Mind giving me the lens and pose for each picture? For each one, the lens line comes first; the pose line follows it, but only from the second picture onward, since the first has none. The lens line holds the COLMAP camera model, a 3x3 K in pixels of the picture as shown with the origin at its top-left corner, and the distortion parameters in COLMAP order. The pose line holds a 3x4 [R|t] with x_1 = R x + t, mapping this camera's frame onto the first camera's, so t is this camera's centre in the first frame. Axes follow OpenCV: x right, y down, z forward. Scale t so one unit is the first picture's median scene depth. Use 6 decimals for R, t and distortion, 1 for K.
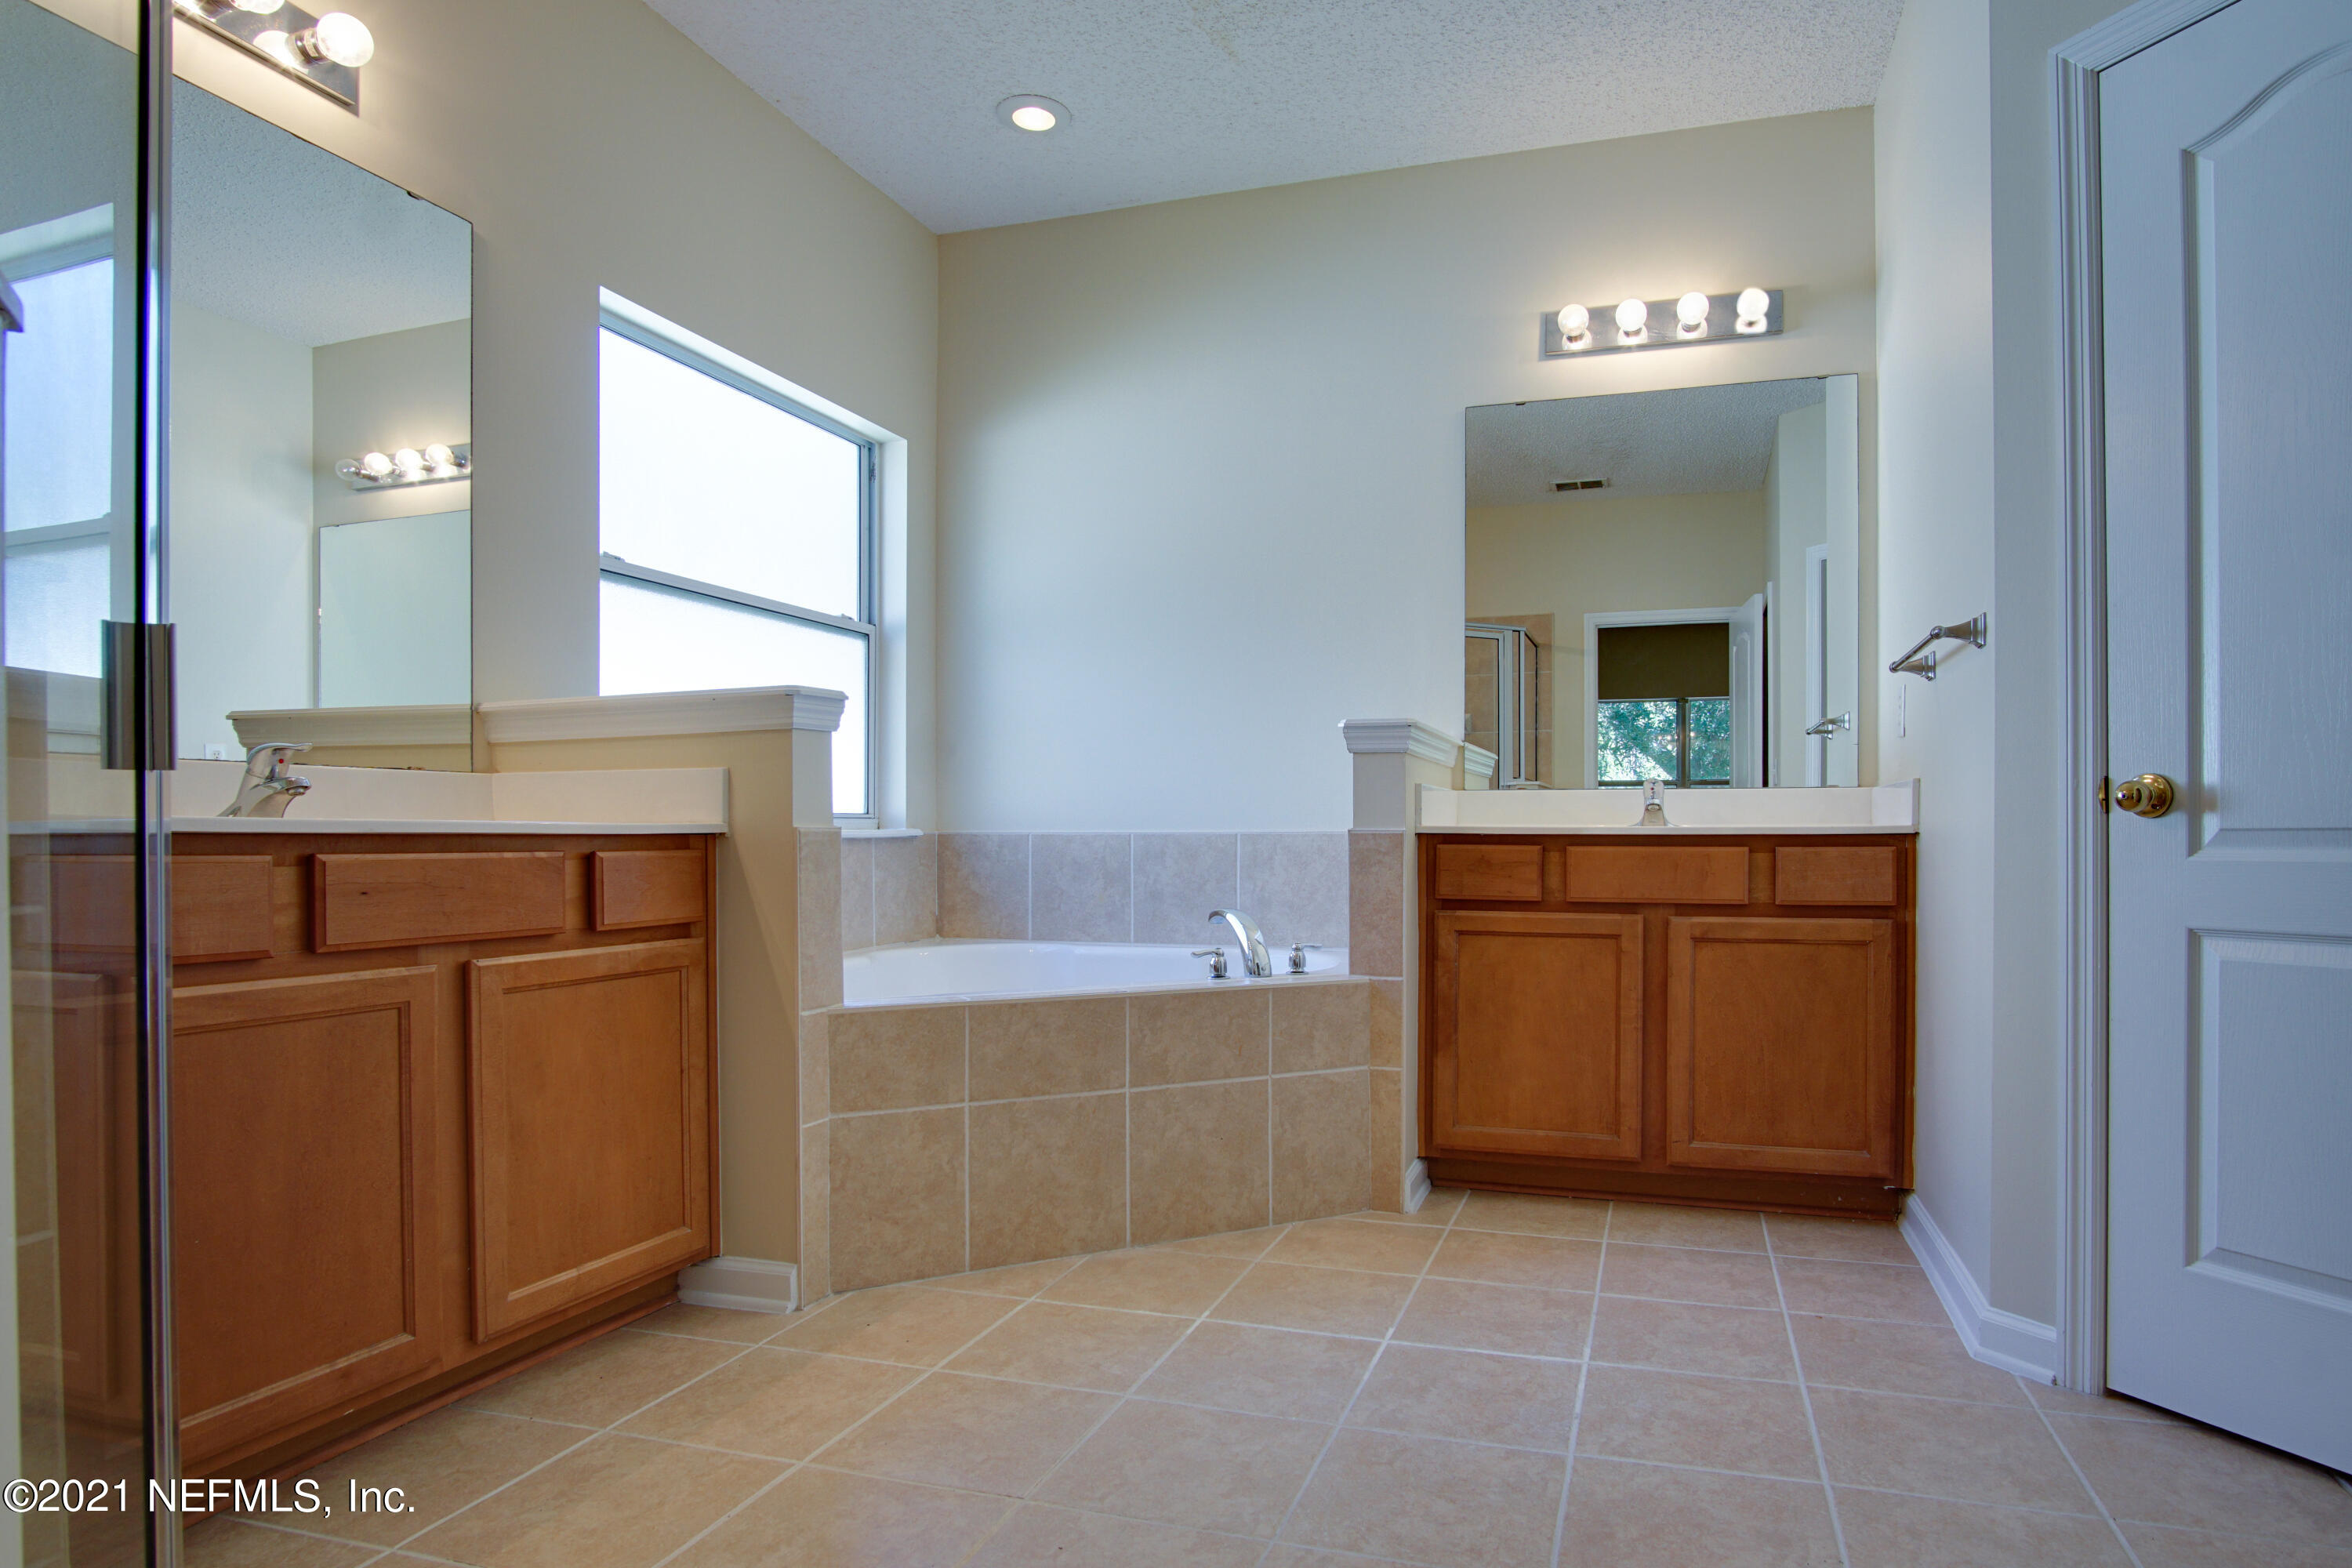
lens RADIAL K [[1313.1, 0, 1302.3], [0, 1313.1, 842.3], [0, 0, 1]] dist [-0.029732, 0.008546]
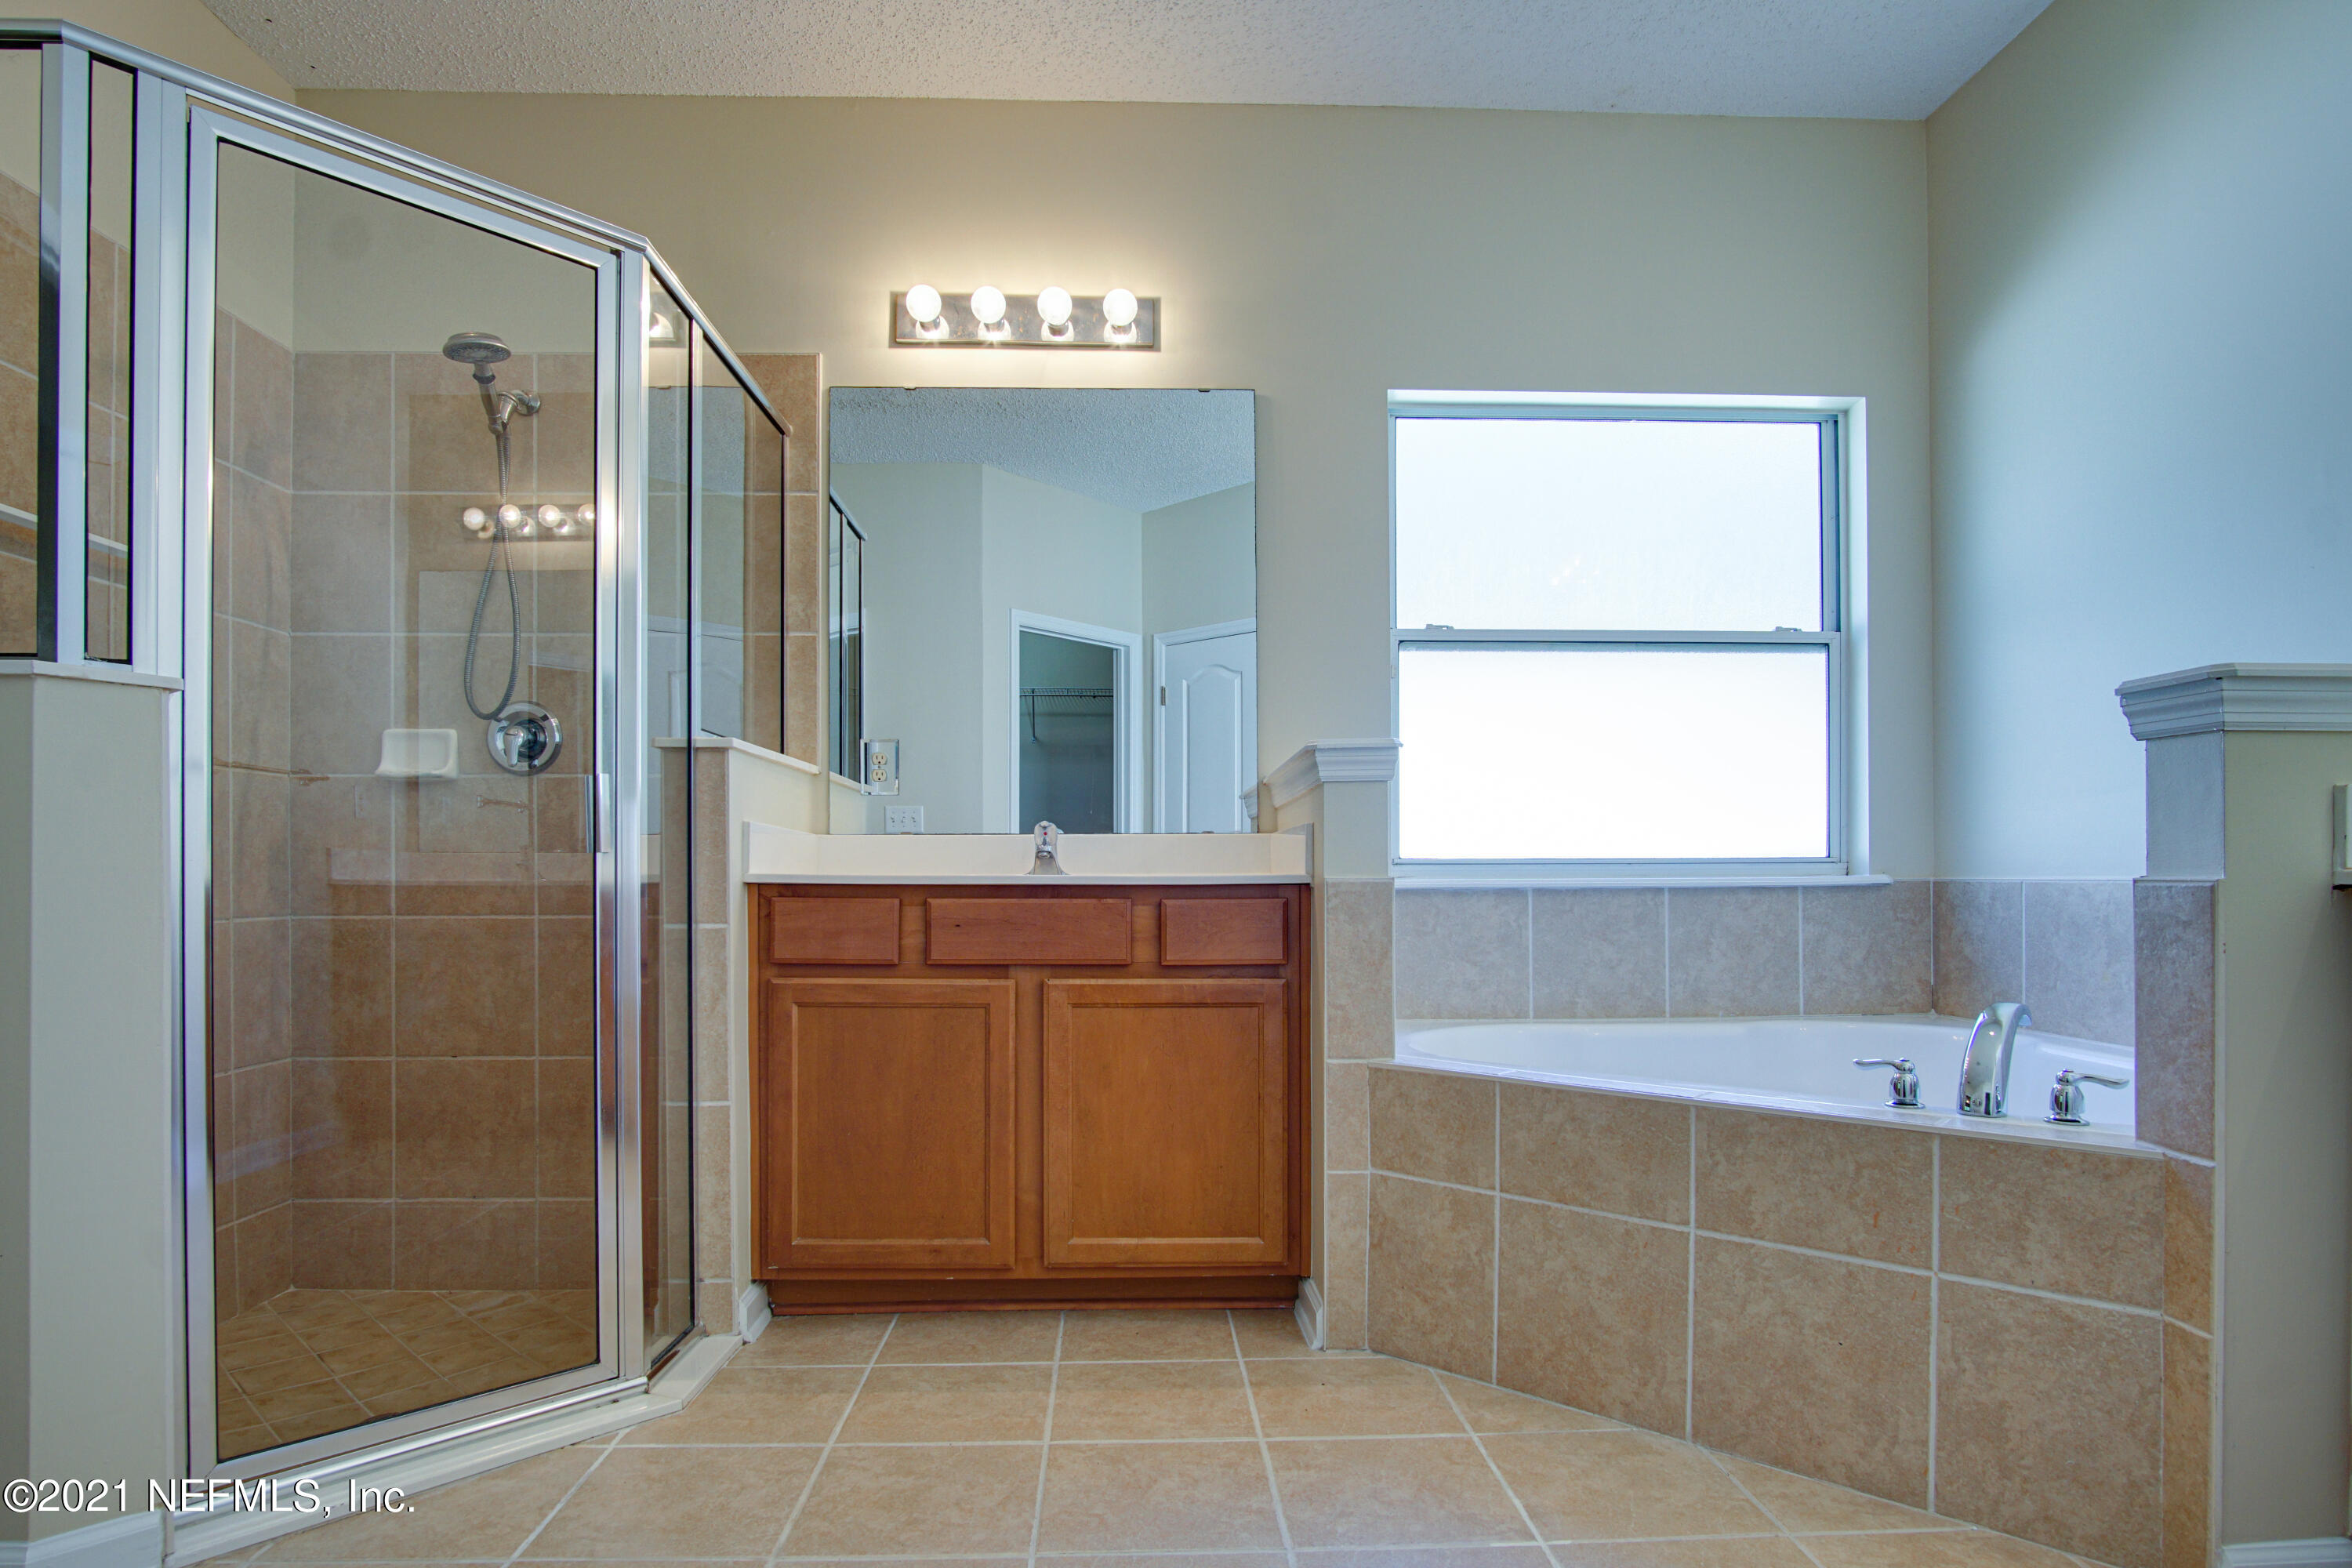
lens RADIAL K [[1313.1, 0, 1168.7], [0, 1313.1, 880.1], [0, 0, 1]] dist [-0.029732, 0.008546]
pose [[0.311054, 0.001230, -0.950391, 0.475646], [-0.003966, 0.999992, -0.000003, -0.007953], [0.950384, 0.003770, 0.311056, 0.487782]]
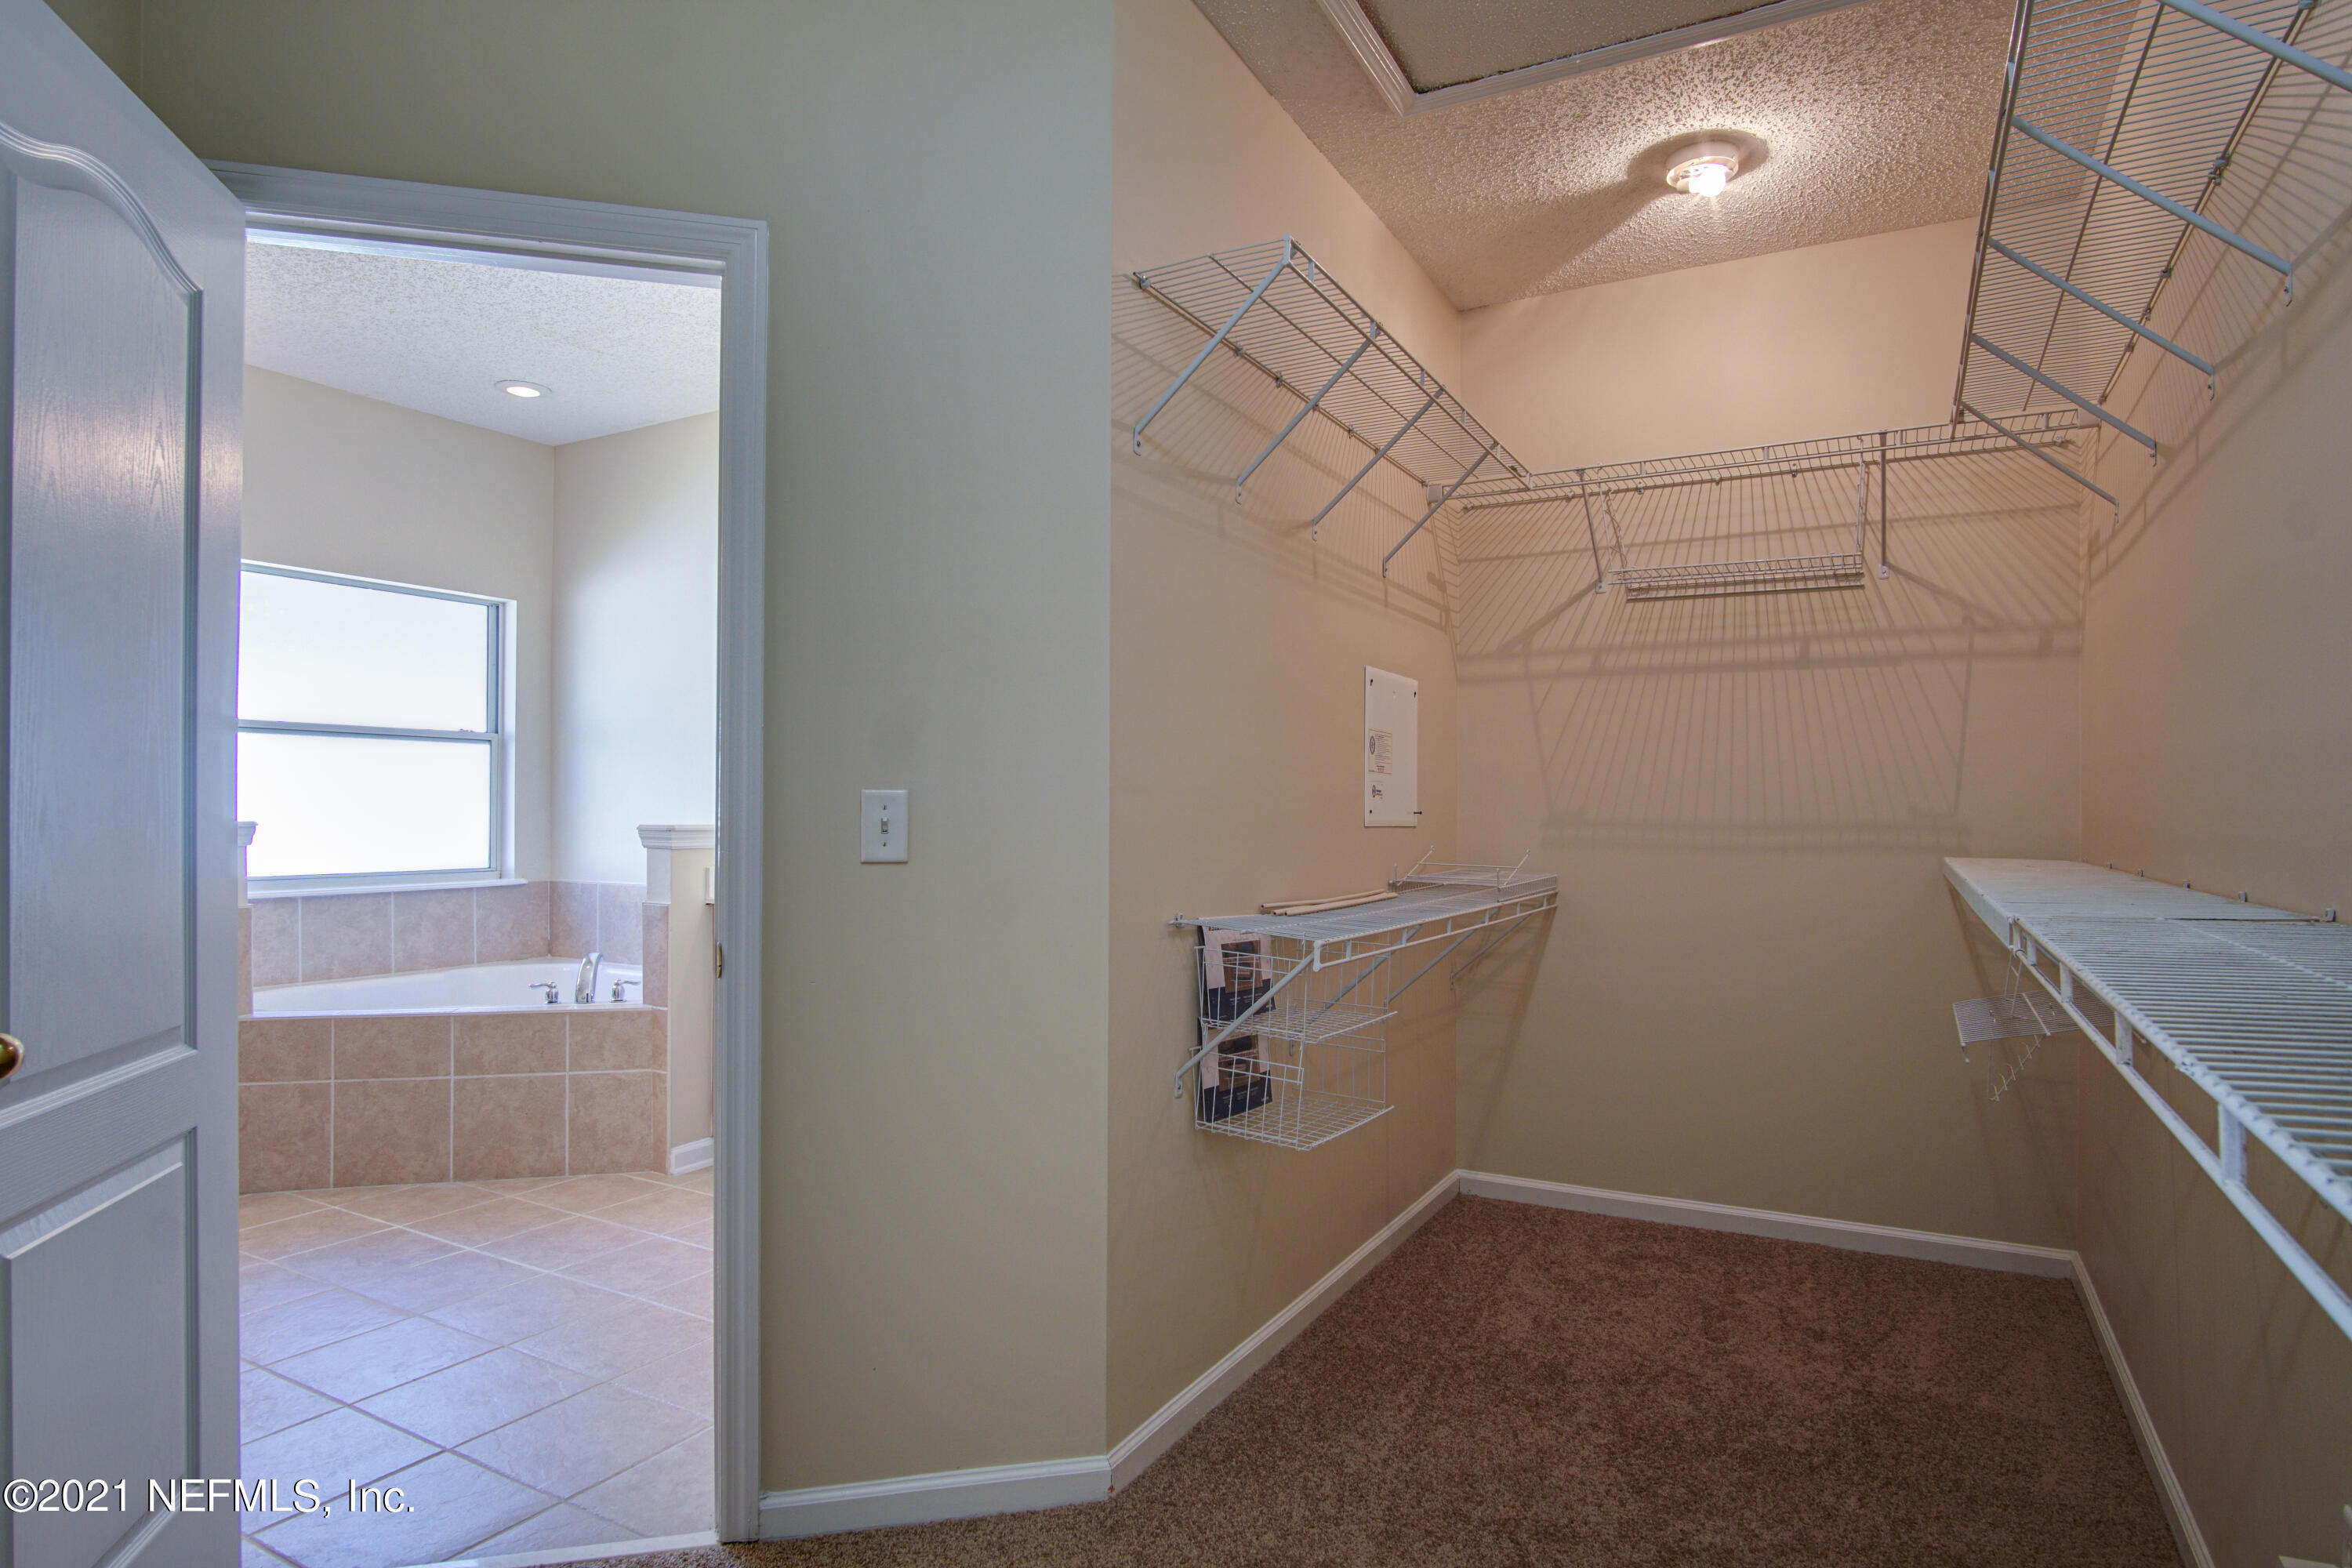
lens RADIAL K [[1313.1, 0, 1193.9], [0, 1313.1, 801.3], [0, 0, 1]] dist [-0.029732, 0.008546]
pose [[0.972710, 0.002657, -0.232008, 1.043861], [-0.005734, 0.999904, -0.012589, -0.114848], [0.231952, 0.013576, 0.972632, -0.262634]]
